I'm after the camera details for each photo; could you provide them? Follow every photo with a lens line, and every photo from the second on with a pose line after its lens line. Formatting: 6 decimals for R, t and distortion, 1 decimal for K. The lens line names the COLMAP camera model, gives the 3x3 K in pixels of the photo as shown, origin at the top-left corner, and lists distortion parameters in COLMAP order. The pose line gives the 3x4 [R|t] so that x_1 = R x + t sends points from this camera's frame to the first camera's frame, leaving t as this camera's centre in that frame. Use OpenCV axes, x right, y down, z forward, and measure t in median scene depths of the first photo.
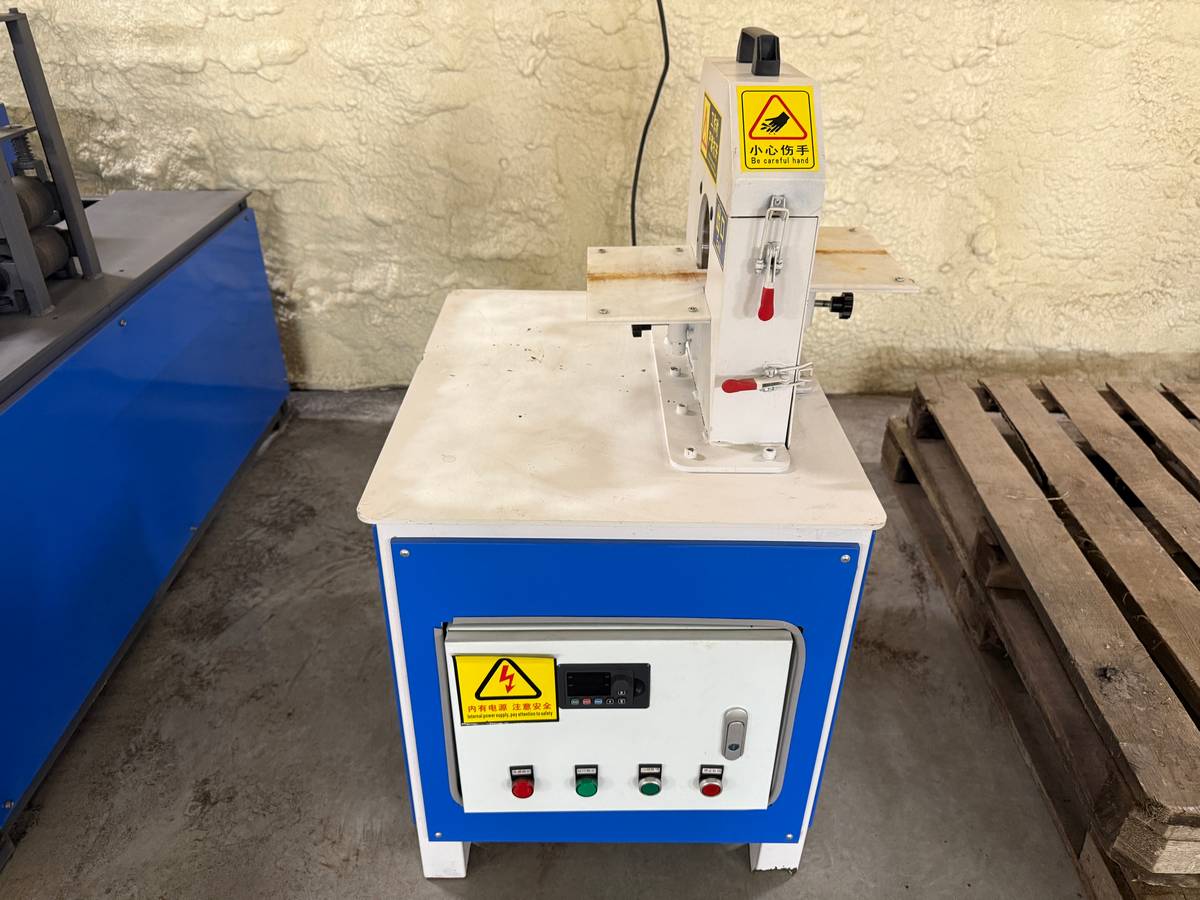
lens RADIAL K [[859.9, 0, 603.1], [0, 859.9, 448.7], [0, 0, 1]] dist [0.026469, -0.039512]
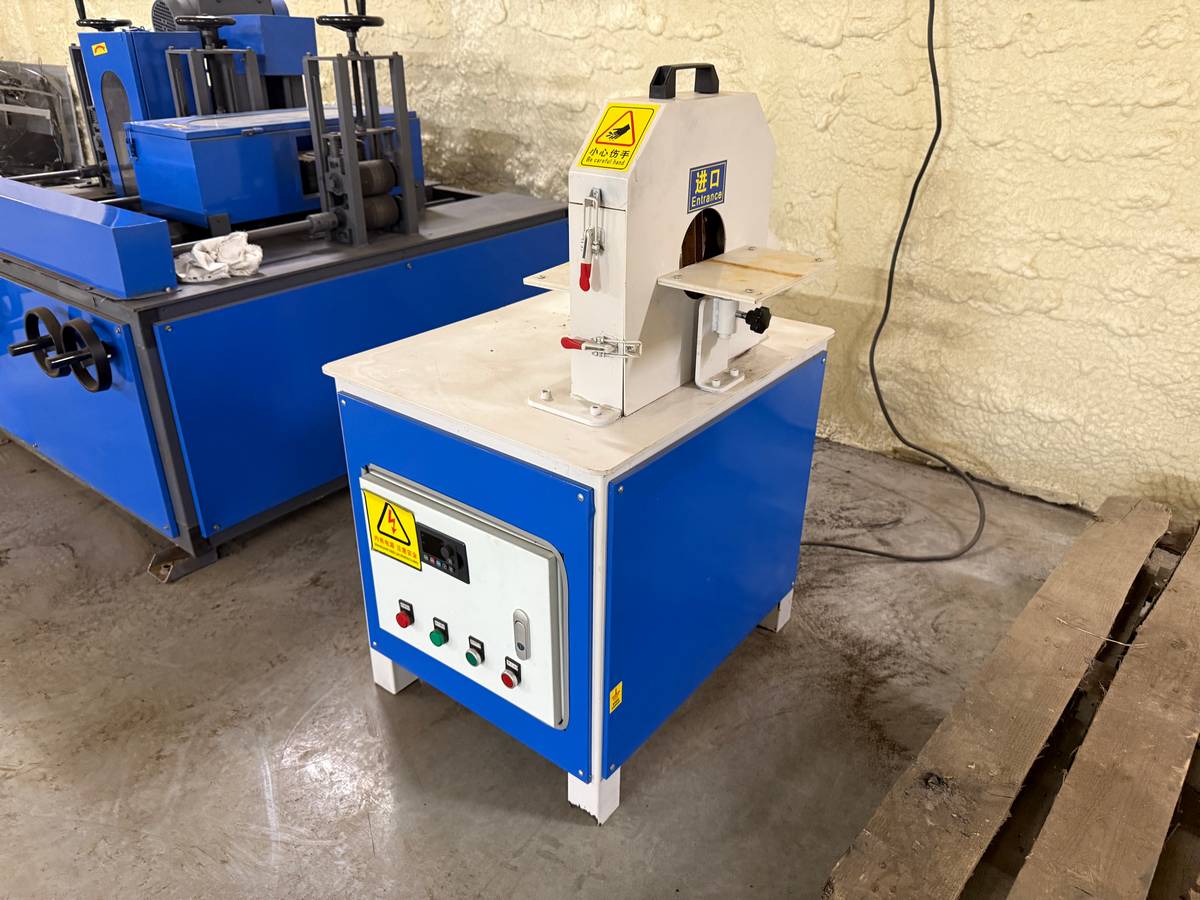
lens RADIAL K [[859.9, 0, 594.9], [0, 859.9, 447.7], [0, 0, 1]] dist [0.026469, -0.039512]
pose [[0.785362, 0.265517, -0.559202, 0.413753], [-0.308942, 0.950918, 0.017621, 0.016248], [0.536434, 0.158922, 0.828844, 0.014371]]
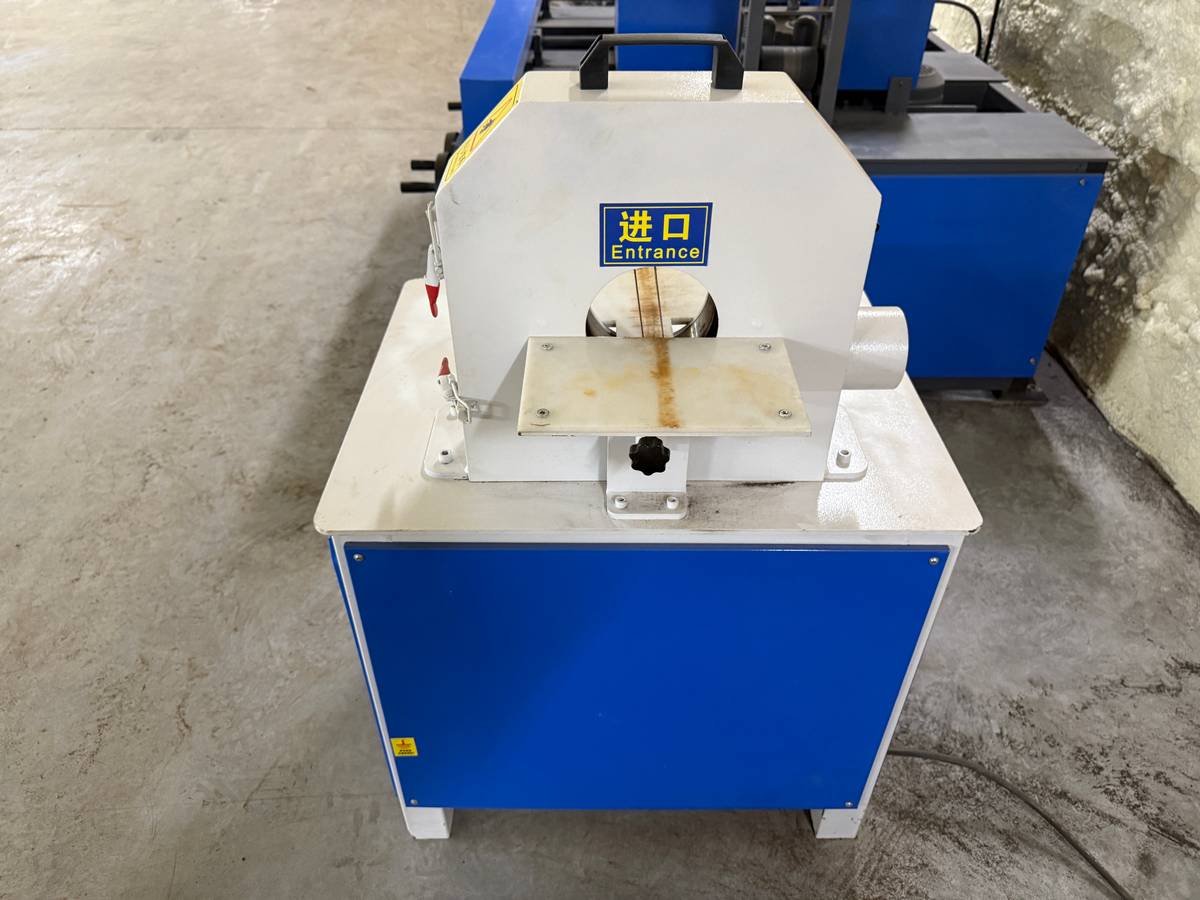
lens RADIAL K [[859.9, 0, 594.6], [0, 859.9, 453.5], [0, 0, 1]] dist [0.026469, -0.039512]
pose [[-0.008941, 0.601769, -0.798620, 0.456296], [-0.506922, 0.685695, 0.522354, -0.278236], [0.861946, 0.409508, 0.298919, 0.409078]]
